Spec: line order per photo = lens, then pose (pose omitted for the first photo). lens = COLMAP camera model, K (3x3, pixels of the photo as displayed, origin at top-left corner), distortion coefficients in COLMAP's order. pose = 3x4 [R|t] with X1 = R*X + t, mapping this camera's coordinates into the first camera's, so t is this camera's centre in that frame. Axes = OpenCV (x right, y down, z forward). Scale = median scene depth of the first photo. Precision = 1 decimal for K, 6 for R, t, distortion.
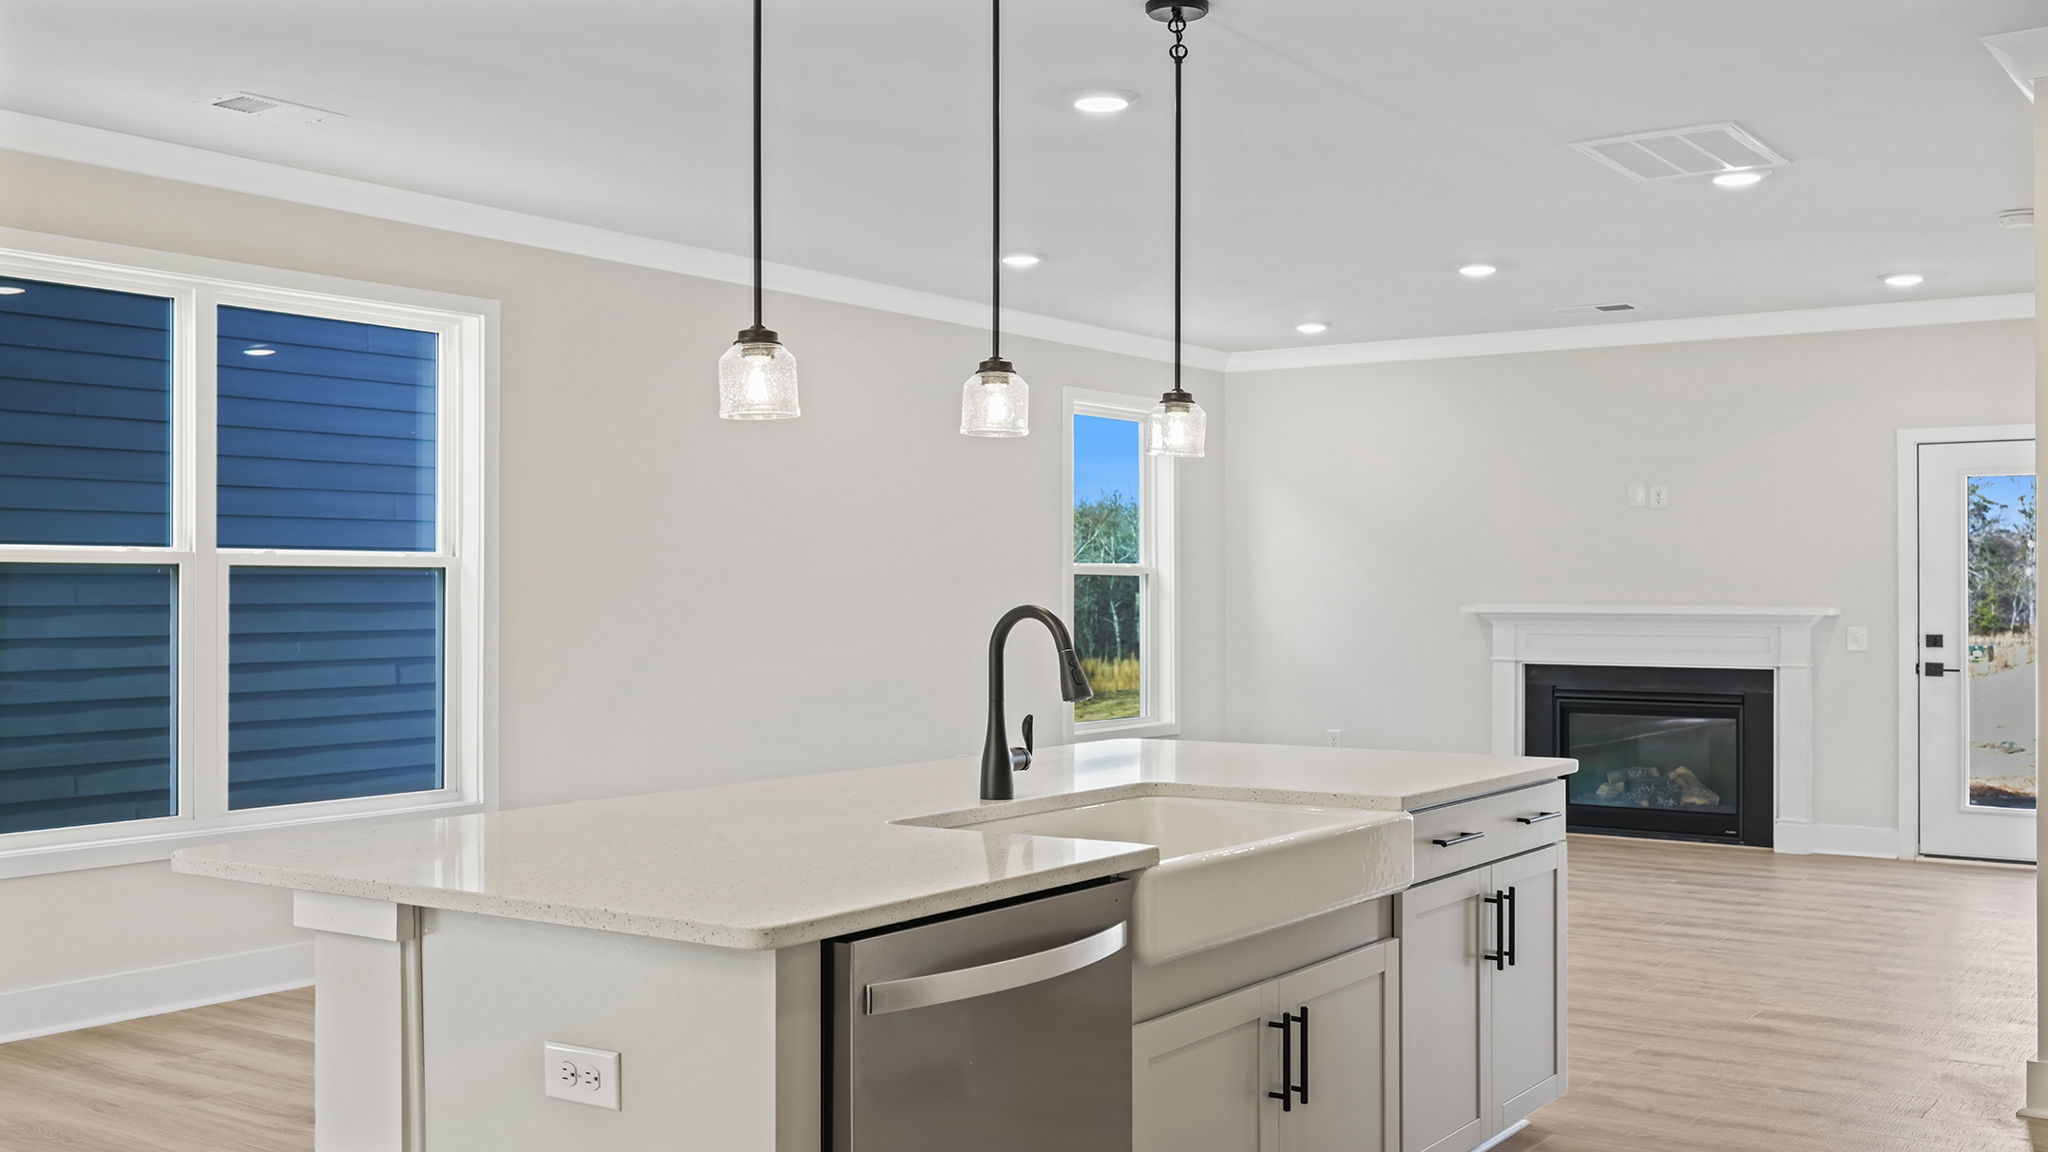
lens RADIAL K [[2003.2, 0, 1006.9], [0, 2003.2, 568.8], [0, 0, 1]] dist [0.006440, 0.000000]
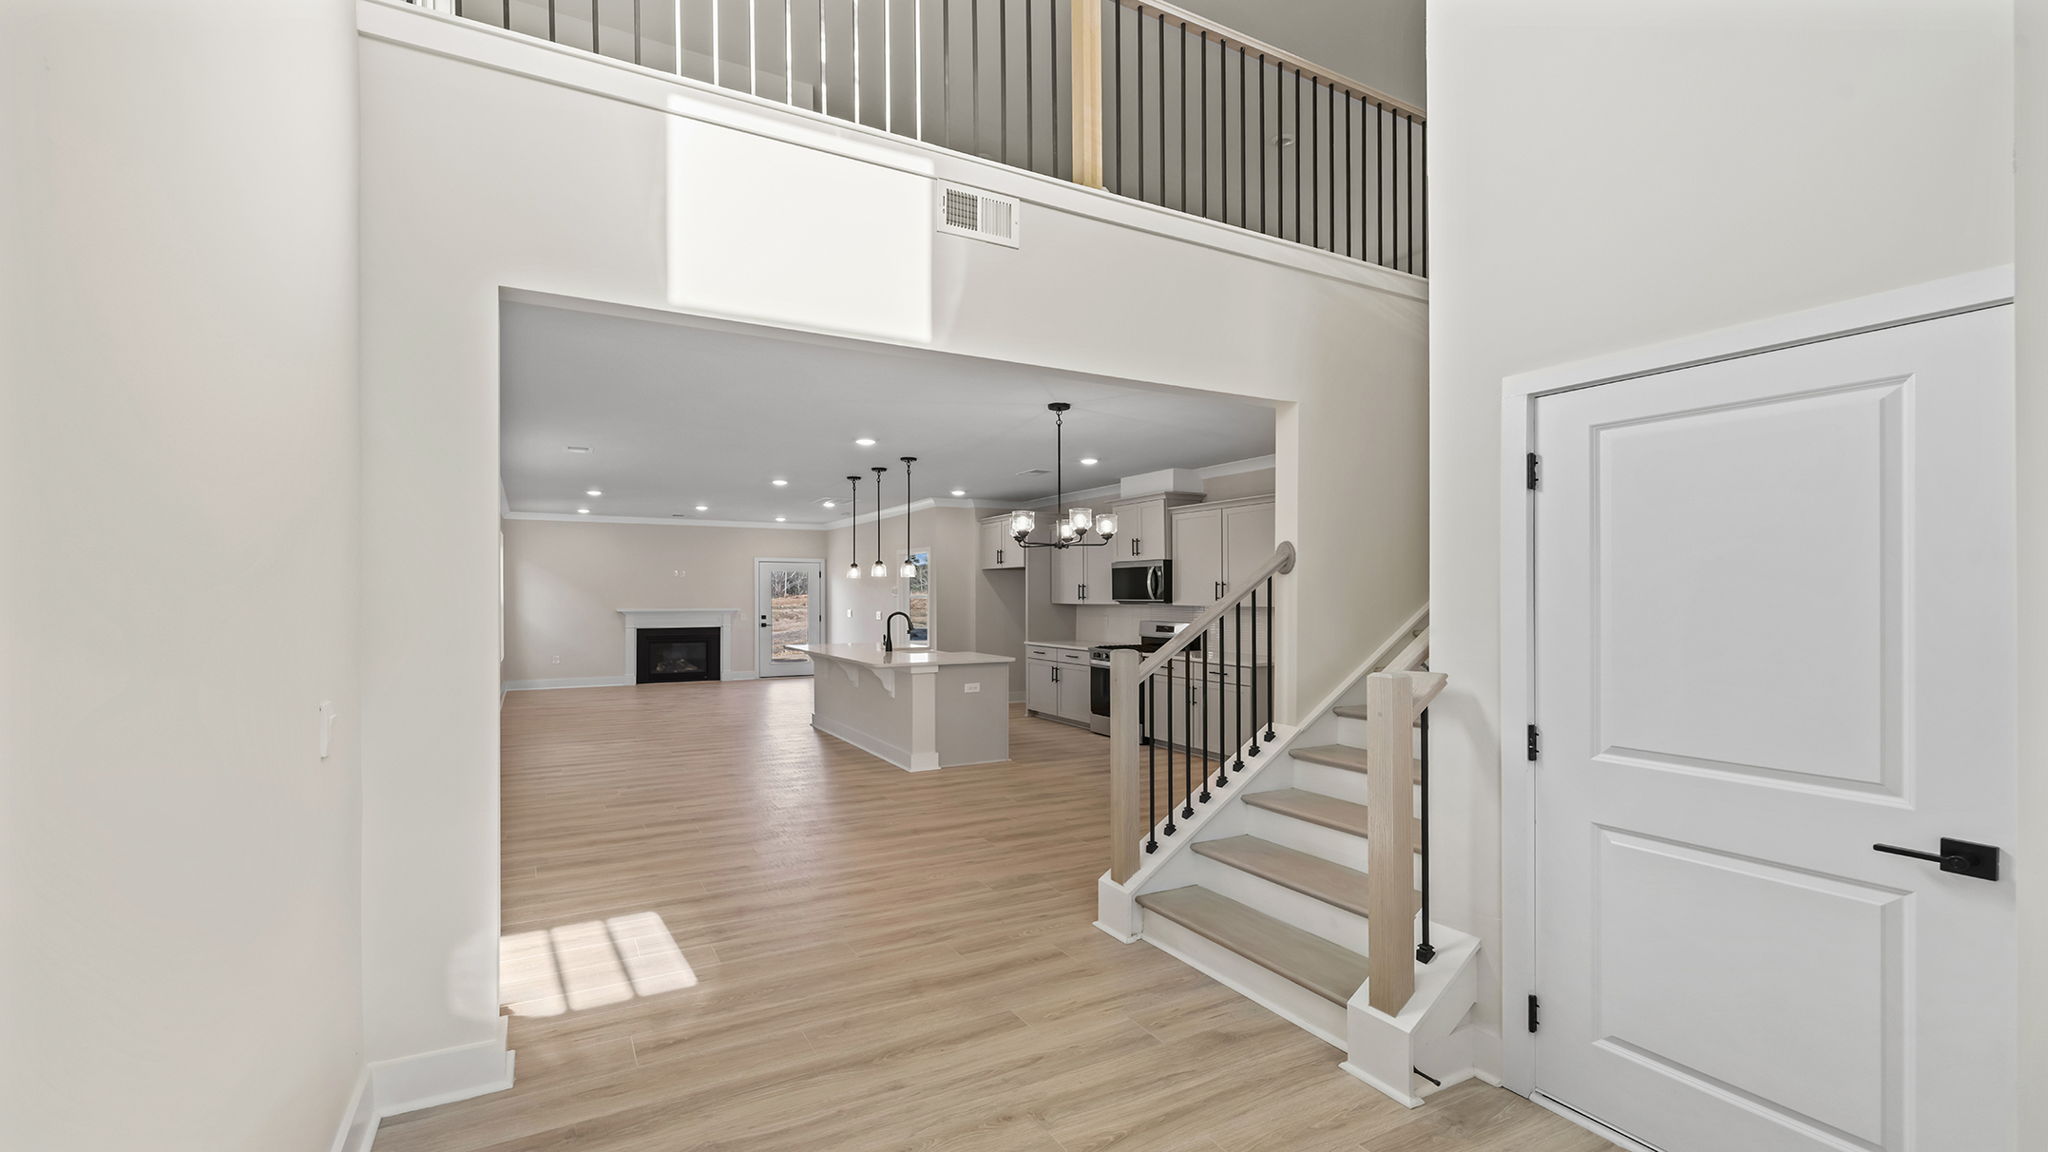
lens RADIAL K [[880.2, 0, 1017.5], [0, 880.2, 585.6], [0, 0, 1]] dist [0.003808, 0.000385]
pose [[0.448479, 0.008035, 0.893757, -0.729802], [-0.008101, 0.999955, -0.004924, -0.015965], [-0.893756, -0.005032, 0.448524, -0.102595]]
